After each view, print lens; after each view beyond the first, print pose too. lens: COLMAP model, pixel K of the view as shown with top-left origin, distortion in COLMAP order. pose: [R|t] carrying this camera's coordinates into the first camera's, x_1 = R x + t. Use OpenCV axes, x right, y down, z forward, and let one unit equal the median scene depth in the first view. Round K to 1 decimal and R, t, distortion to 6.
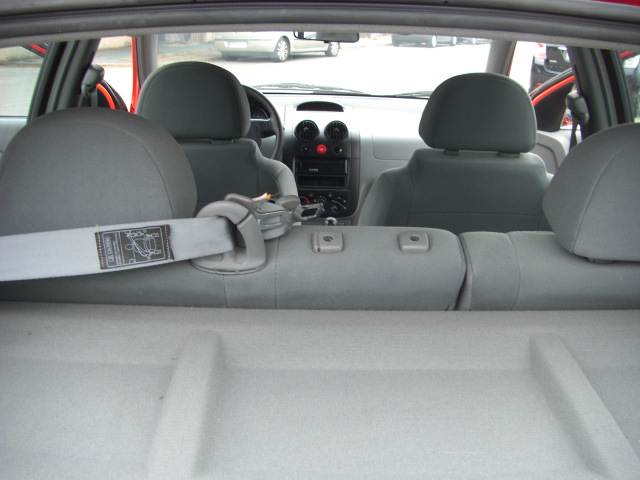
lens RADIAL K [[725.1, 0, 320.0], [0, 725.1, 240.0], [0, 0, 1]] dist [-0.193971, 0.141339]
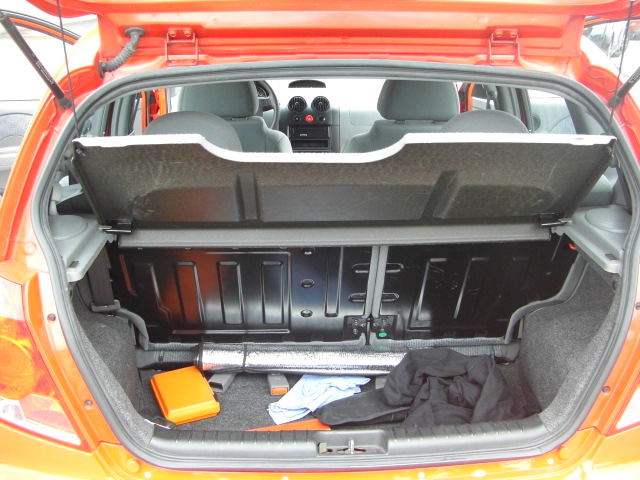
lens RADIAL K [[725.1, 0, 320.0], [0, 725.1, 240.0], [0, 0, 1]] dist [-0.193971, 0.141339]
pose [[0.999493, -0.029773, 0.011257, 0.000292], [0.029122, 0.998109, 0.054139, 0.021018], [-0.012848, -0.053783, 0.998470, -0.303117]]
